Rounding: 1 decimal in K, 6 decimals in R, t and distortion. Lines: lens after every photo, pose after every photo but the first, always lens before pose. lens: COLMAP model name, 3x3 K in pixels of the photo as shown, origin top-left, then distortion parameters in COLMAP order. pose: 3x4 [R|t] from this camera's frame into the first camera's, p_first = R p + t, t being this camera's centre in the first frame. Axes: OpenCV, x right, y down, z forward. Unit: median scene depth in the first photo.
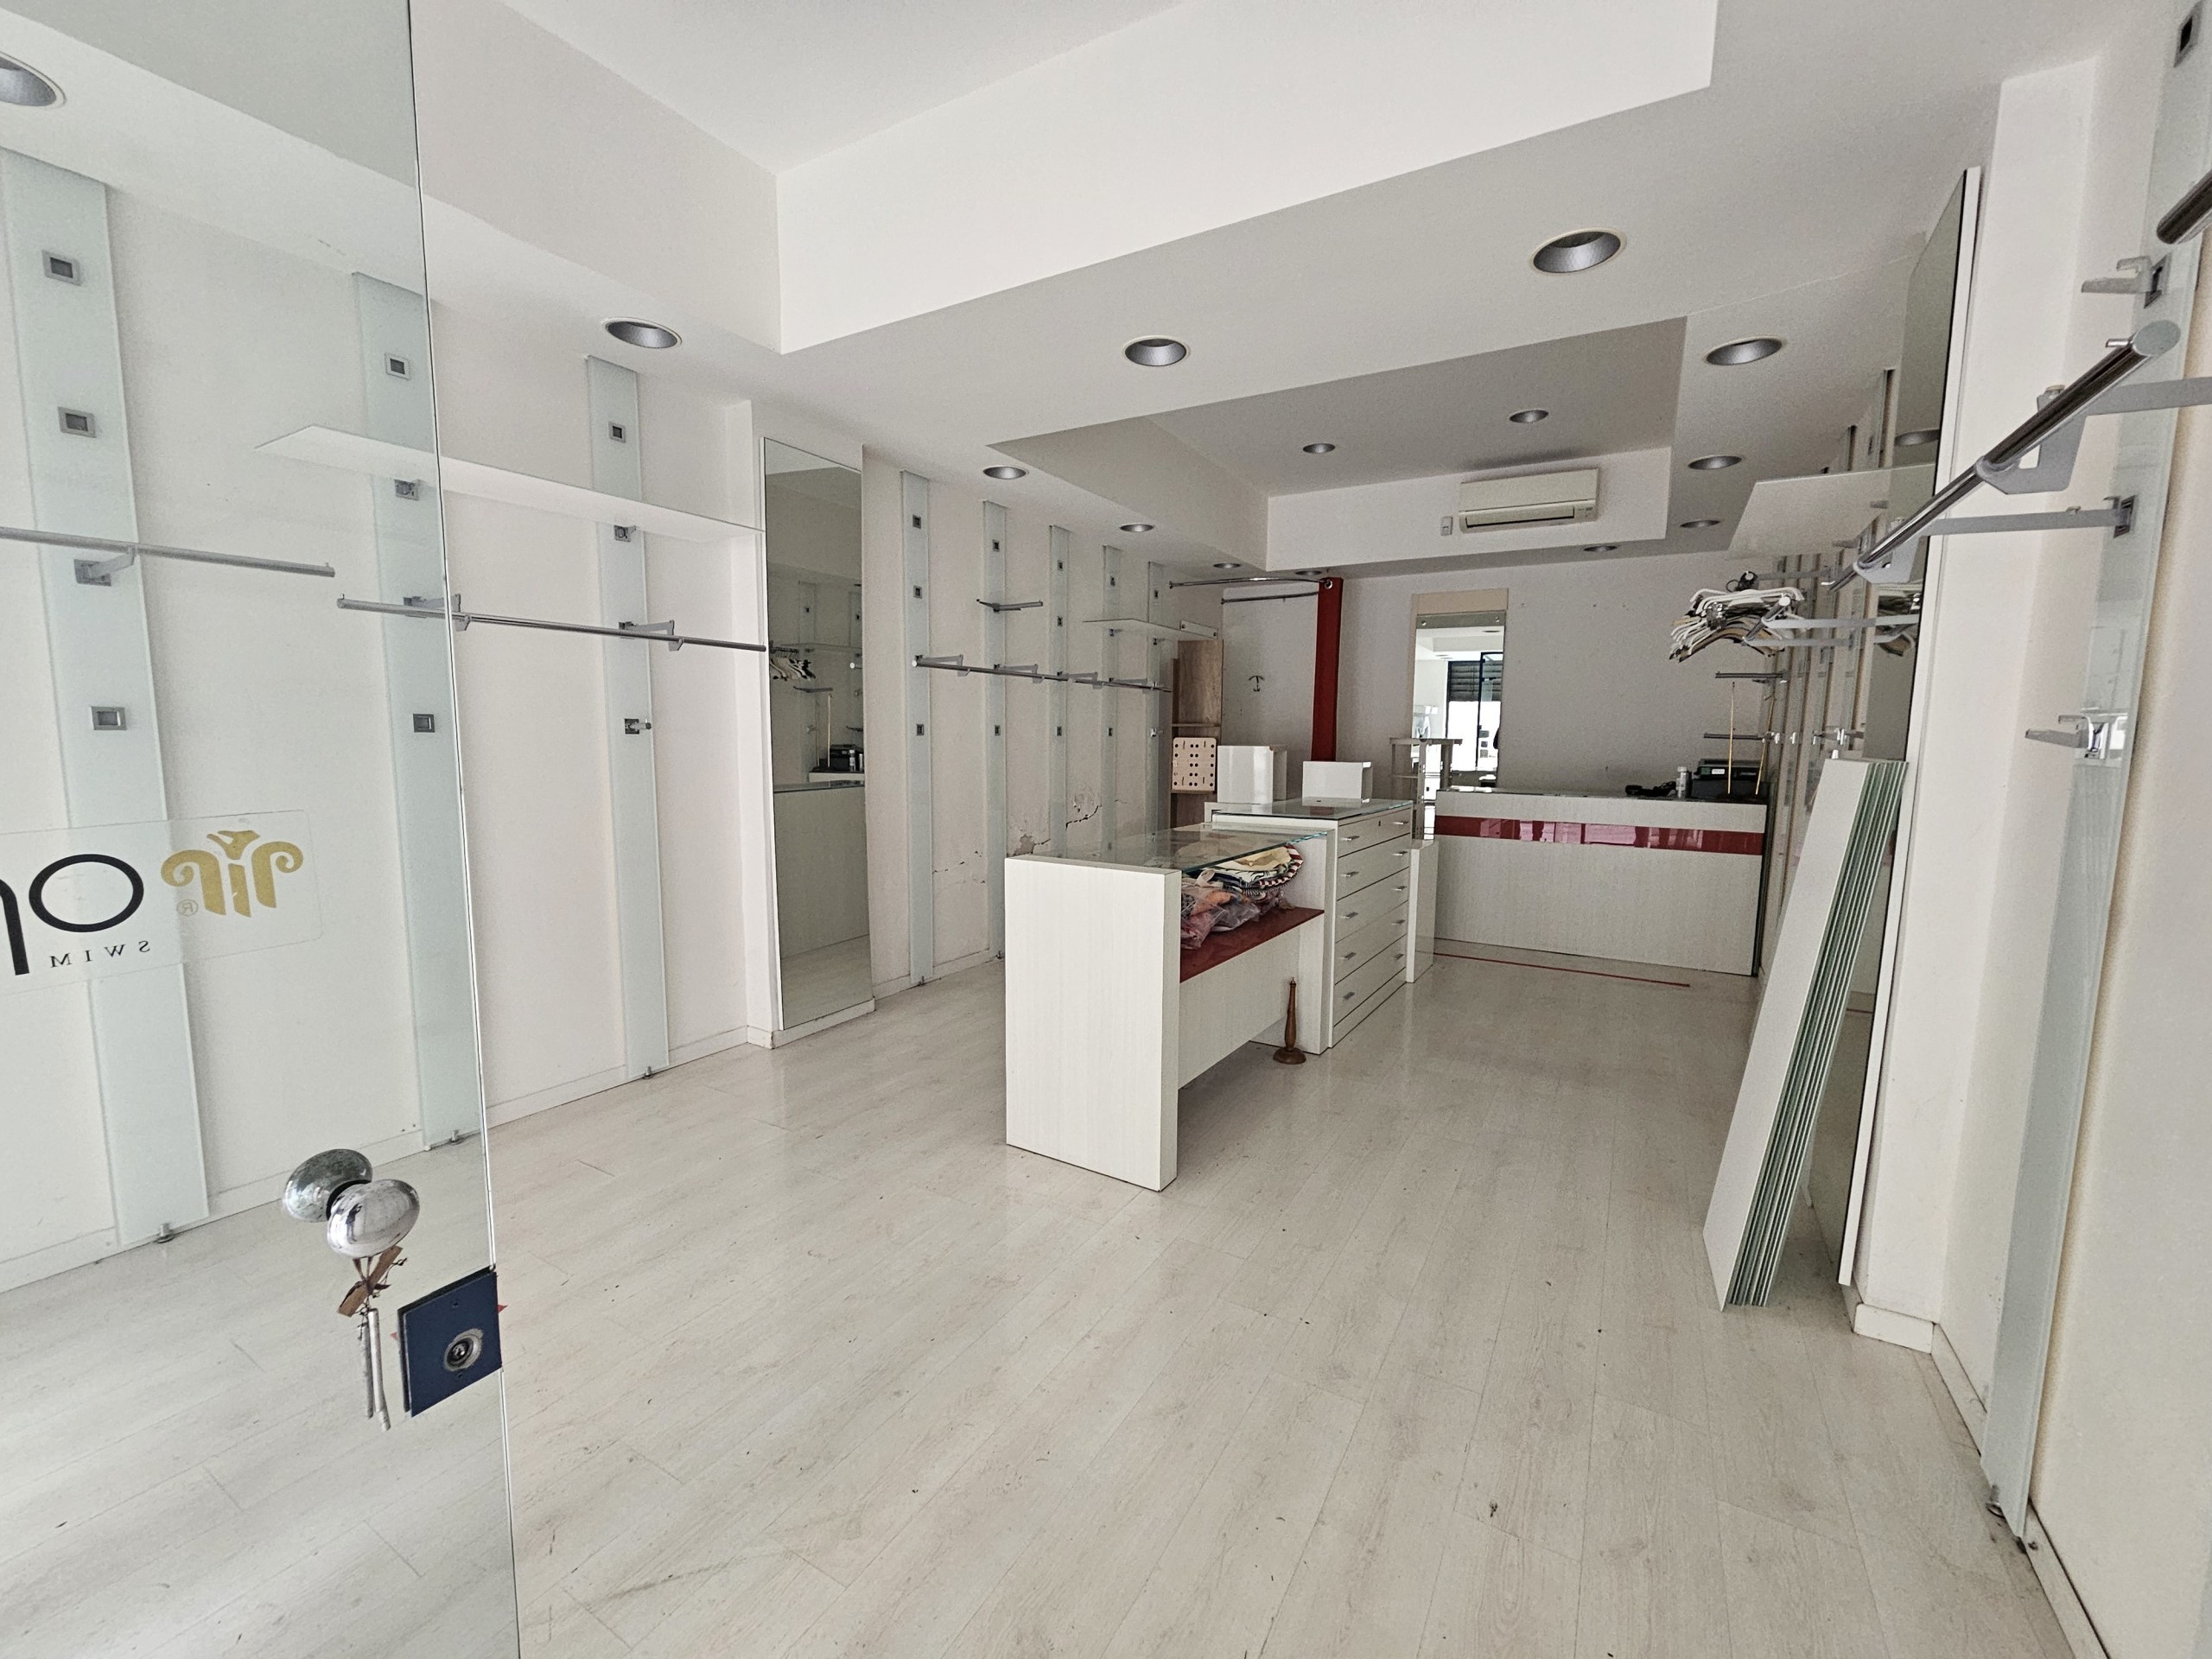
lens RADIAL K [[905.5, 0, 1112.8], [0, 905.5, 834.5], [0, 0, 1]] dist [-0.001630, -0.000793]
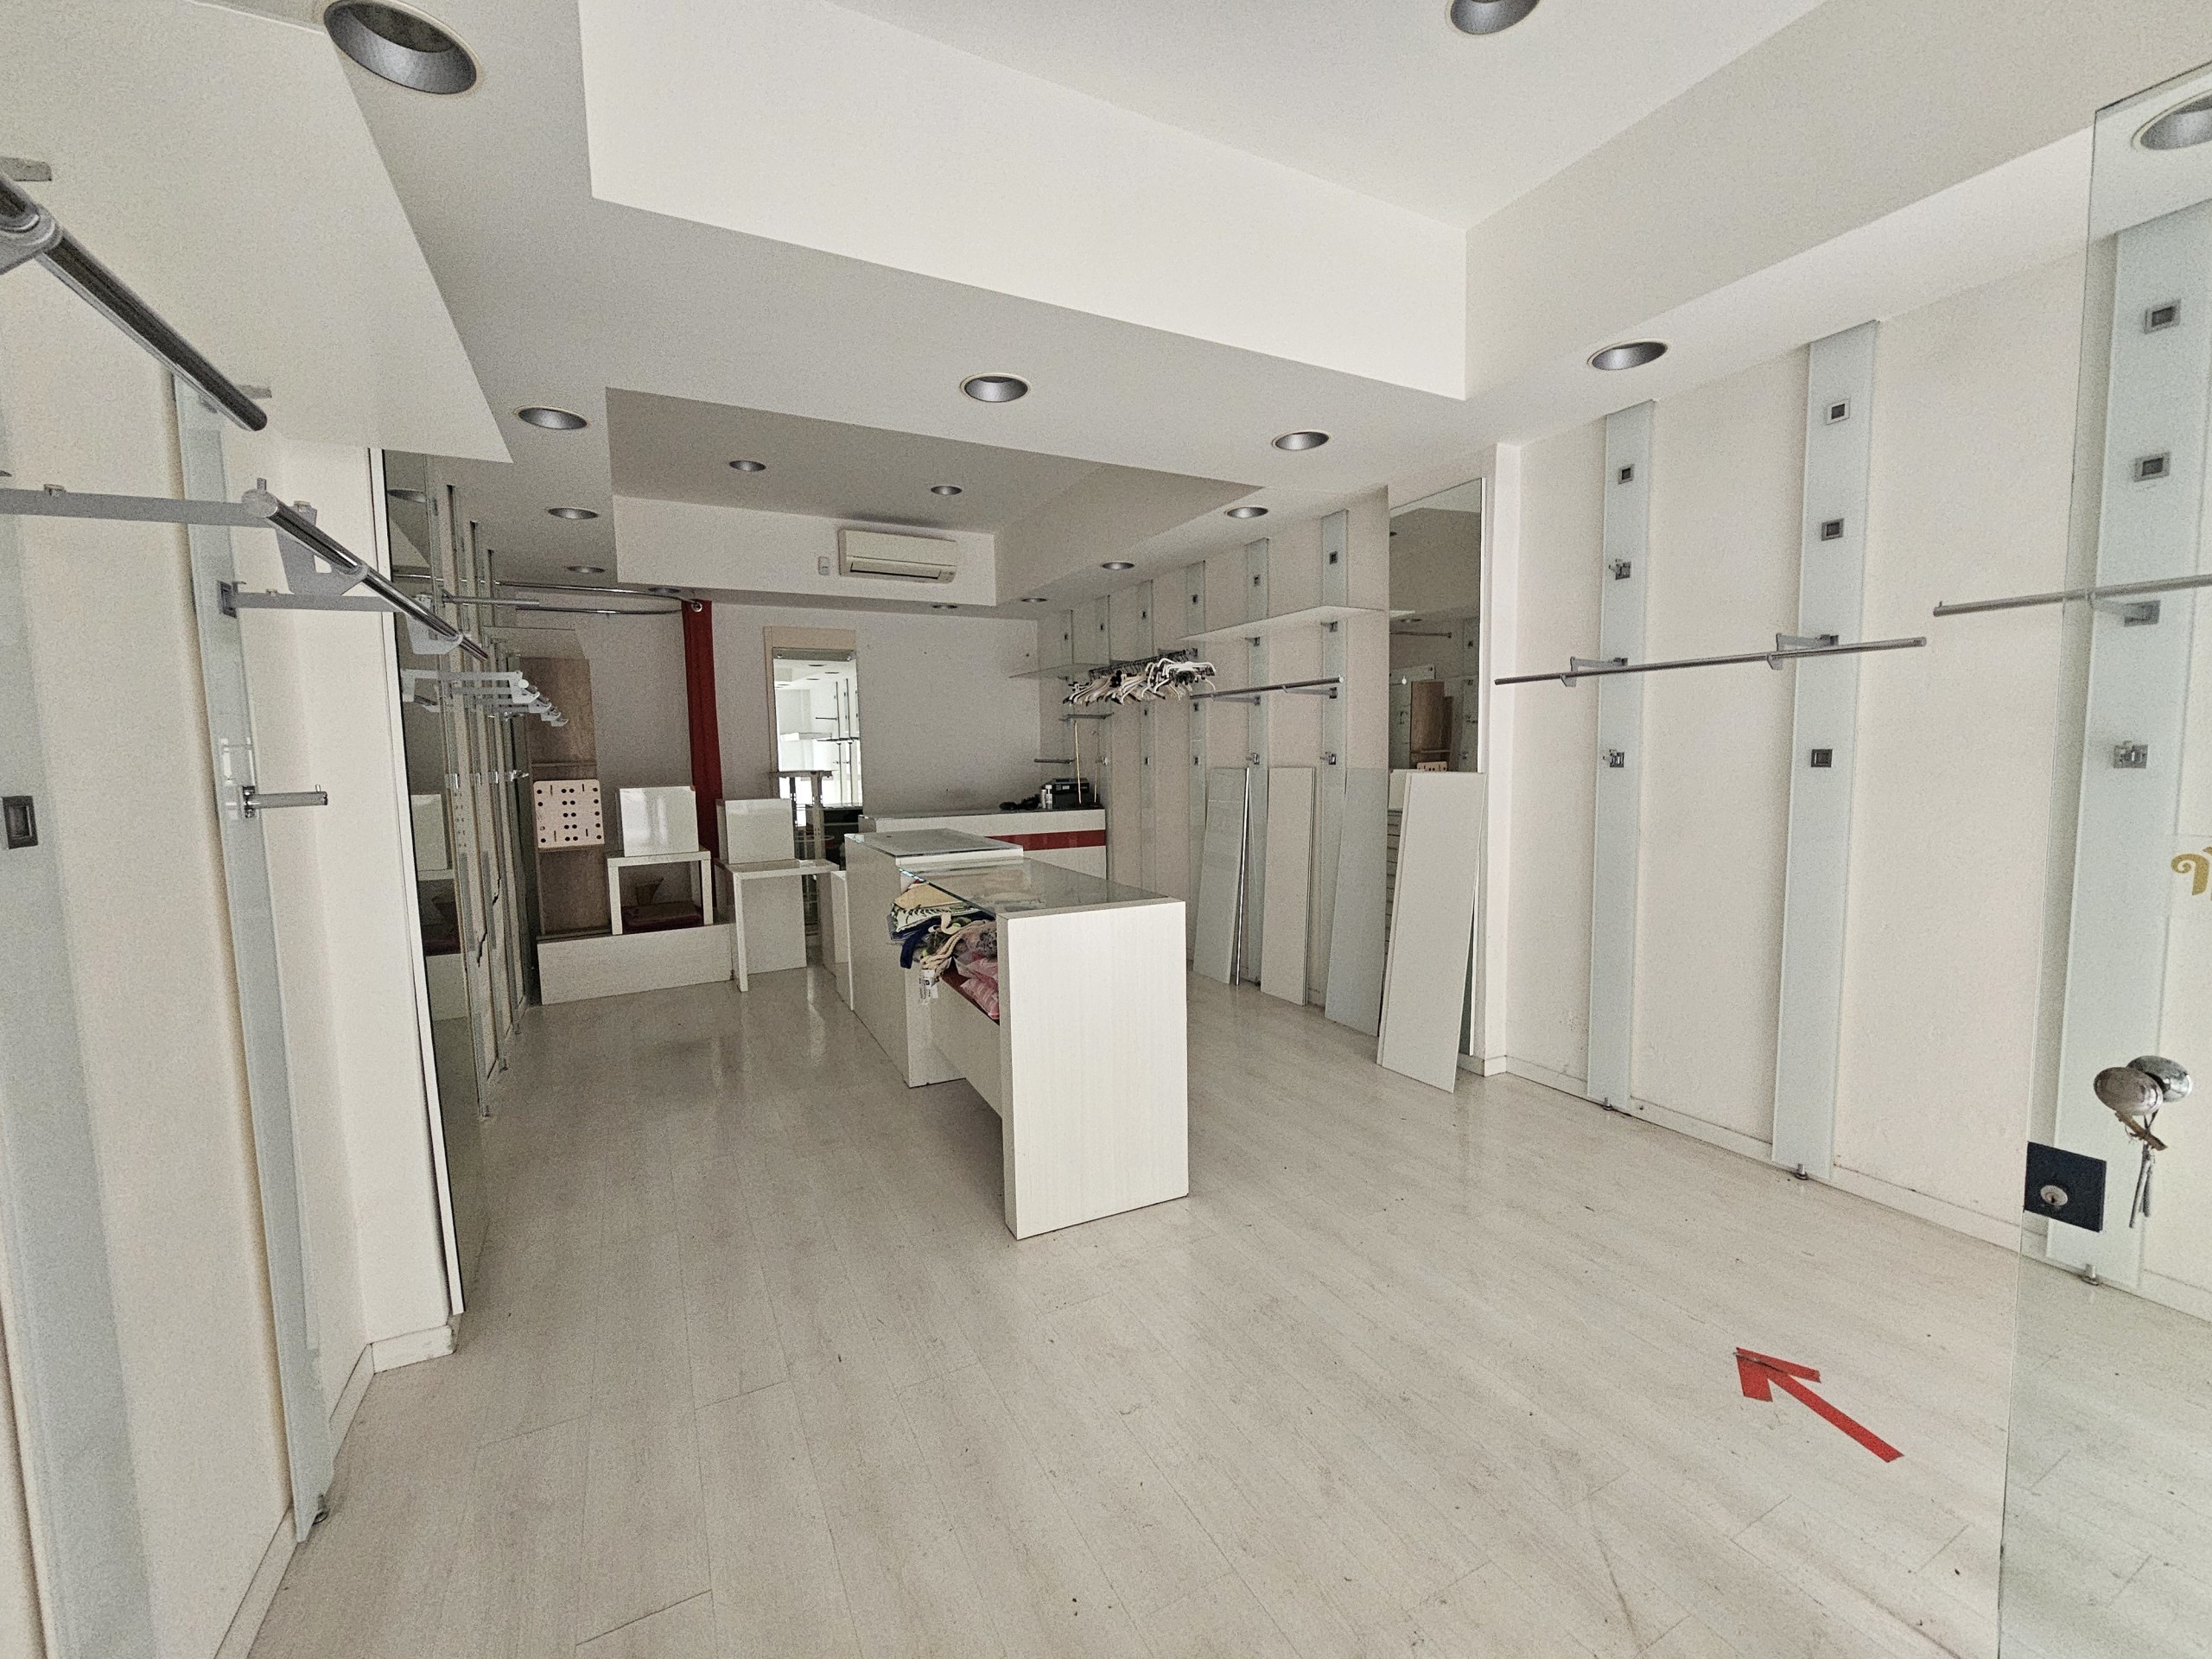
lens RADIAL K [[903.3, 0, 1121.3], [0, 903.3, 836.3], [0, 0, 1]] dist [0.000570, -0.000022]
pose [[0.528586, -0.096422, 0.843386, -0.564940], [0.118990, 0.992135, 0.038853, -0.054182], [-0.840499, 0.079817, 0.535902, 0.297805]]
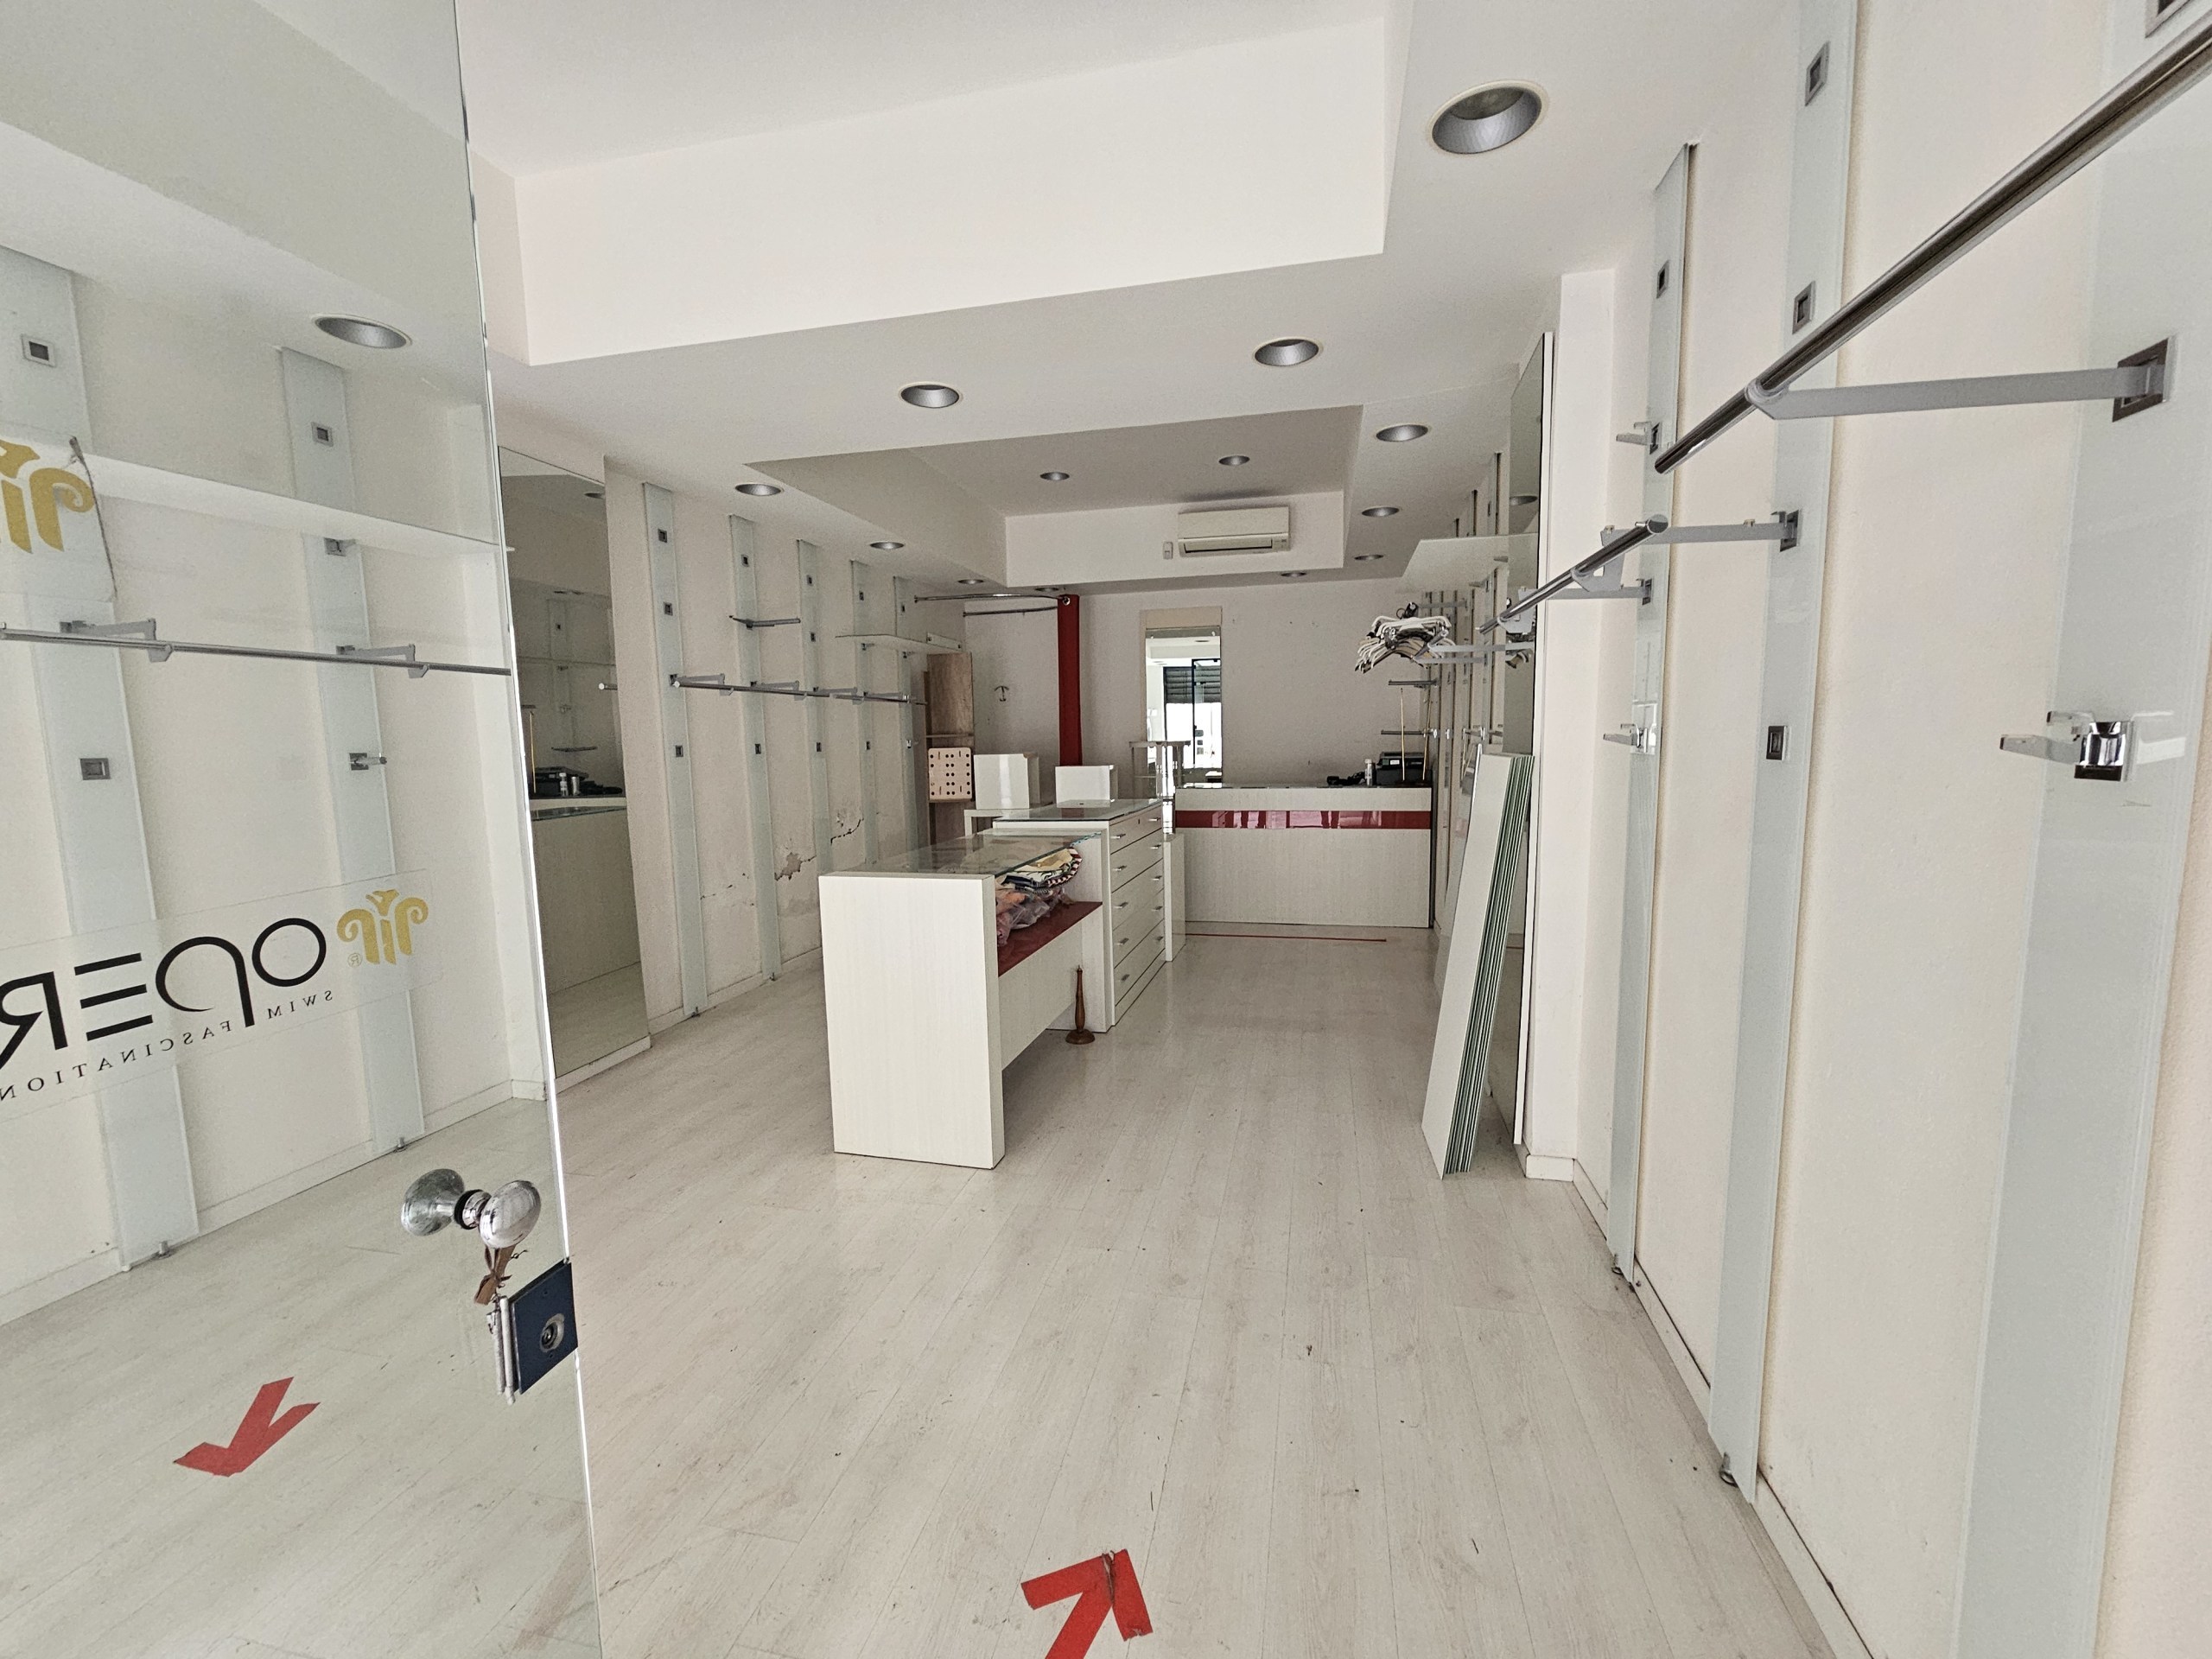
lens RADIAL K [[905.5, 0, 1112.8], [0, 905.5, 834.5], [0, 0, 1]] dist [-0.001630, -0.000793]
pose [[0.954160, -0.061639, 0.292883, -0.069227], [0.062952, 0.998004, 0.004951, -0.003742], [-0.292603, 0.013714, 0.956136, -0.062358]]
